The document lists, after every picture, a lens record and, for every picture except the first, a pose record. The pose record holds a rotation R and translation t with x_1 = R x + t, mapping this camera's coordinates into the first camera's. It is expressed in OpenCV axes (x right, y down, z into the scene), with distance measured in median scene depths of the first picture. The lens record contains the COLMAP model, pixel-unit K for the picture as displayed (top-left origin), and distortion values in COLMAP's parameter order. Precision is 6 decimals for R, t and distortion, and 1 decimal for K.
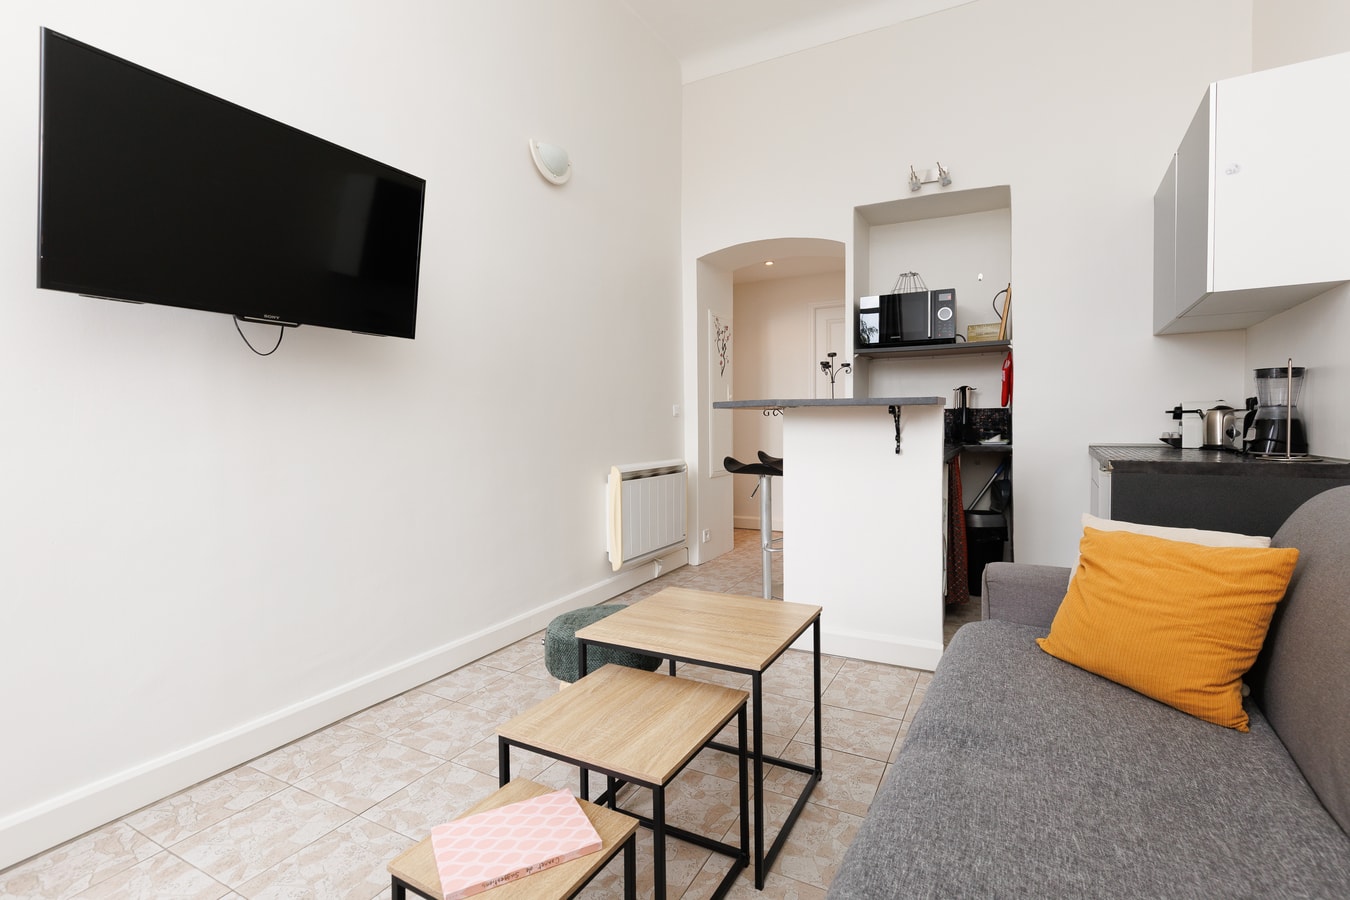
lens RADIAL K [[618.2, 0, 676.9], [0, 618.2, 434.6], [0, 0, 1]] dist [0.012388, -0.003127]
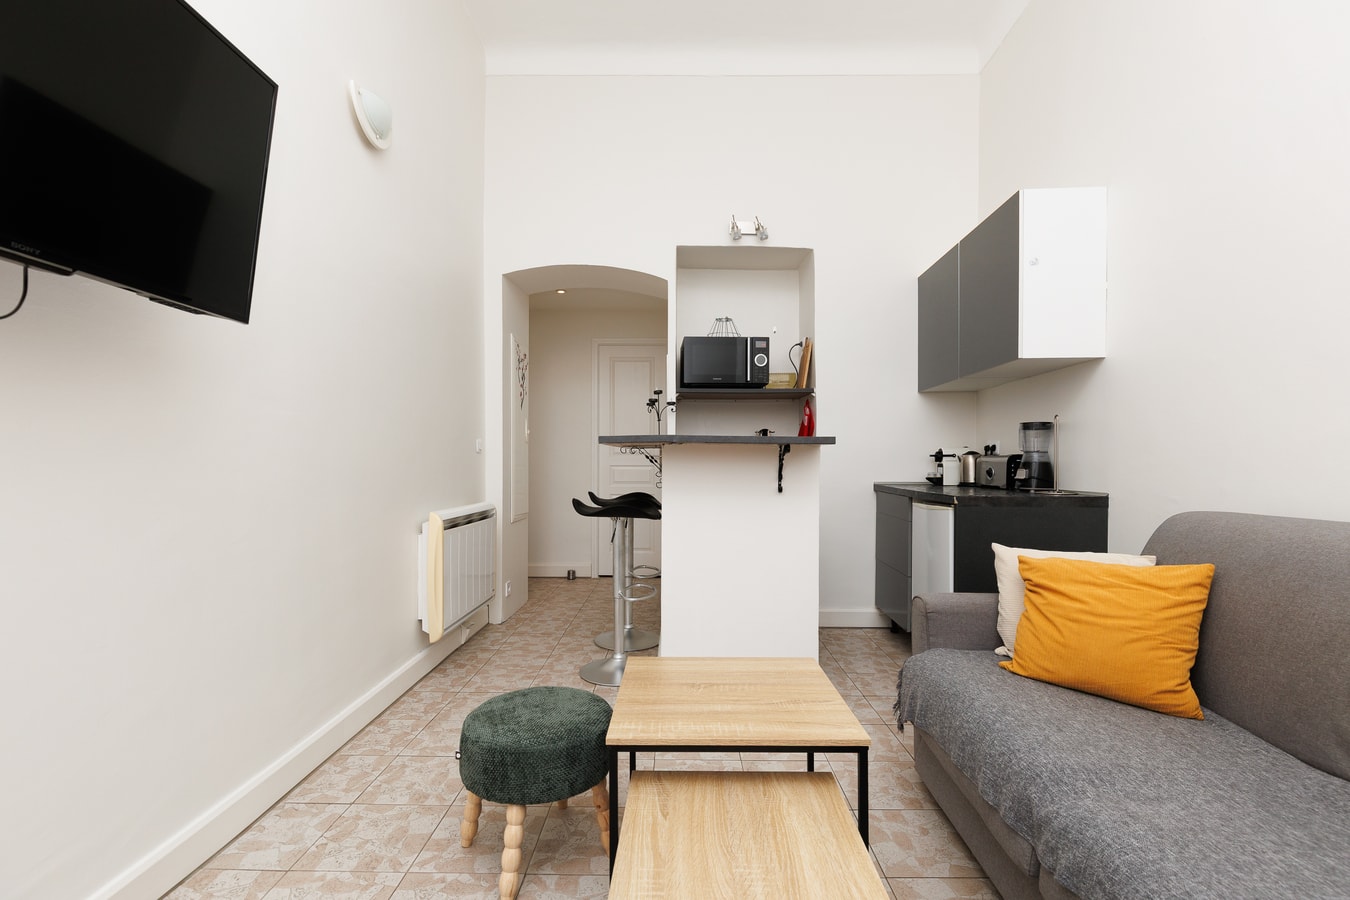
lens RADIAL K [[618.2, 0, 665.1], [0, 618.2, 465.3], [0, 0, 1]] dist [0.012388, -0.003127]
pose [[0.891242, 0.007731, 0.453463, -0.232715], [-0.000783, 0.999879, -0.015507, 0.001836], [-0.453528, 0.013465, 0.891140, 0.160354]]
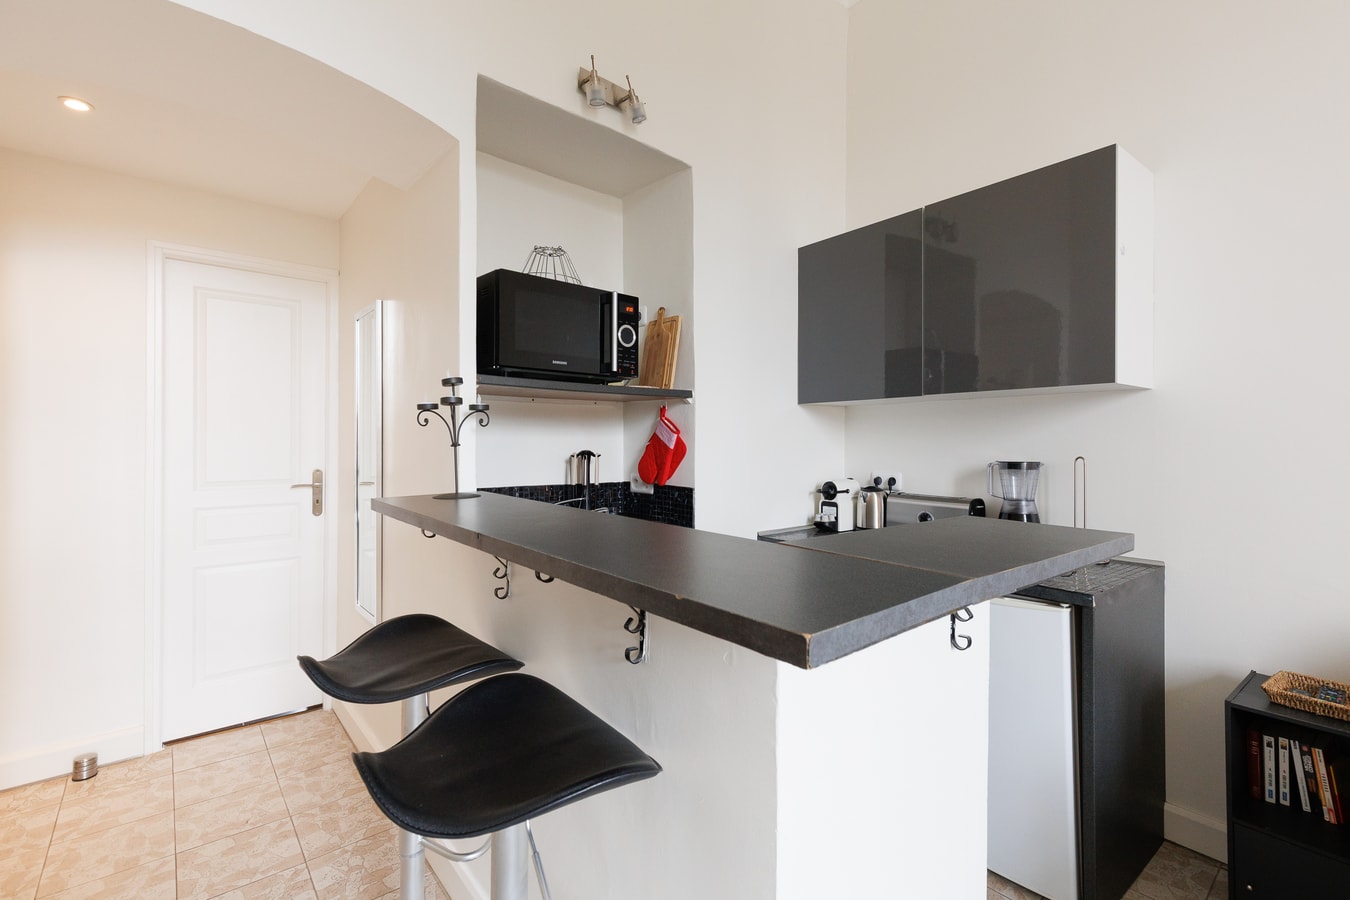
lens RADIAL K [[618.2, 0, 682.8], [0, 618.2, 443.2], [0, 0, 1]] dist [0.012388, -0.003127]
pose [[0.365258, 0.008289, 0.930869, -0.123751], [0.012816, 0.999821, -0.013931, -0.099389], [-0.930818, 0.017018, 0.365087, 0.883629]]
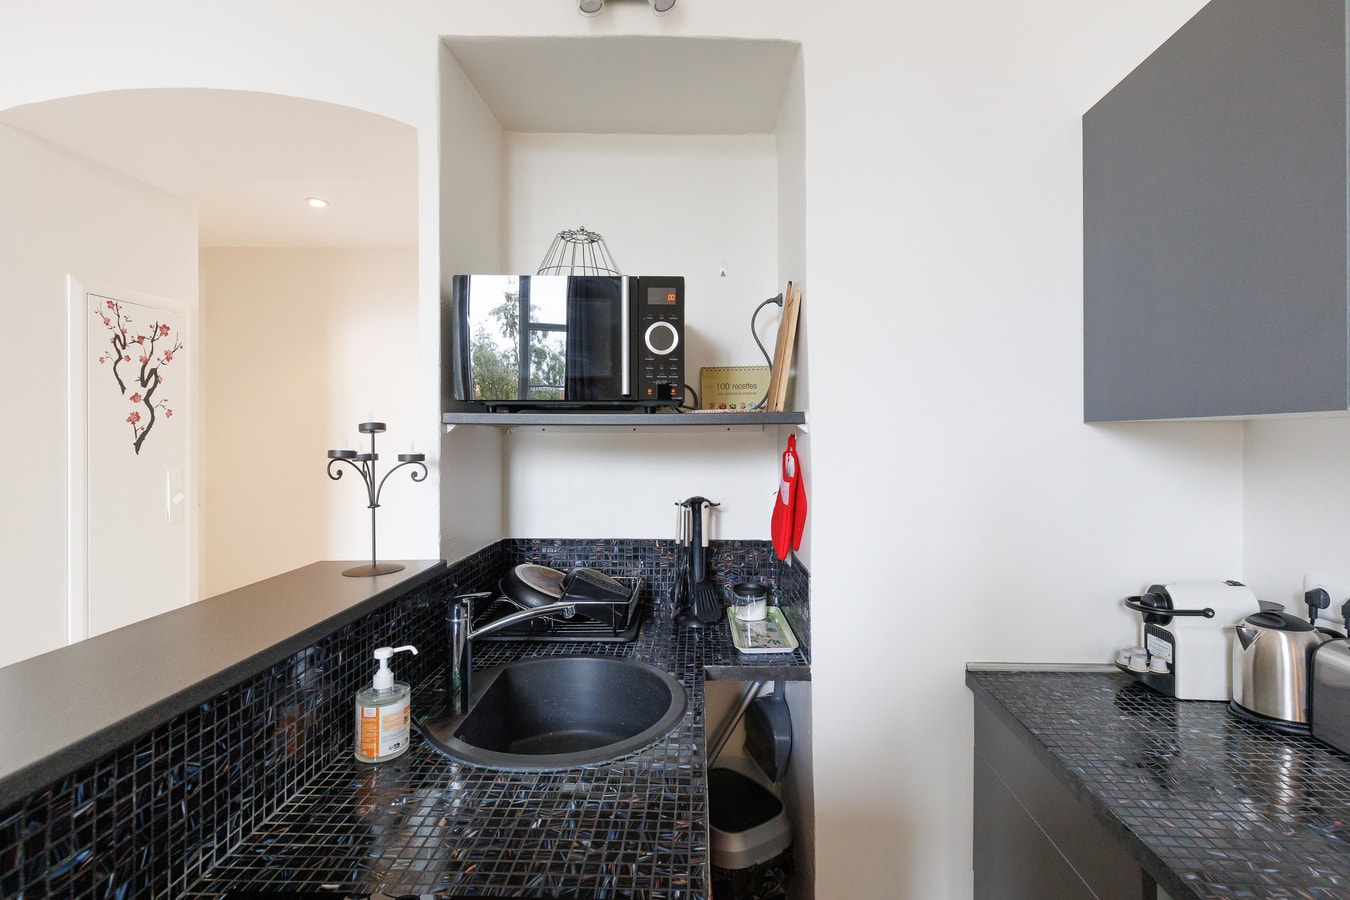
lens RADIAL K [[618.2, 0, 682.8], [0, 618.2, 441.3], [0, 0, 1]] dist [0.012388, -0.003127]
pose [[0.894723, 0.006543, 0.446573, 0.322583], [0.001424, 0.999846, -0.017502, -0.147105], [-0.446619, 0.016295, 0.894576, 0.772504]]
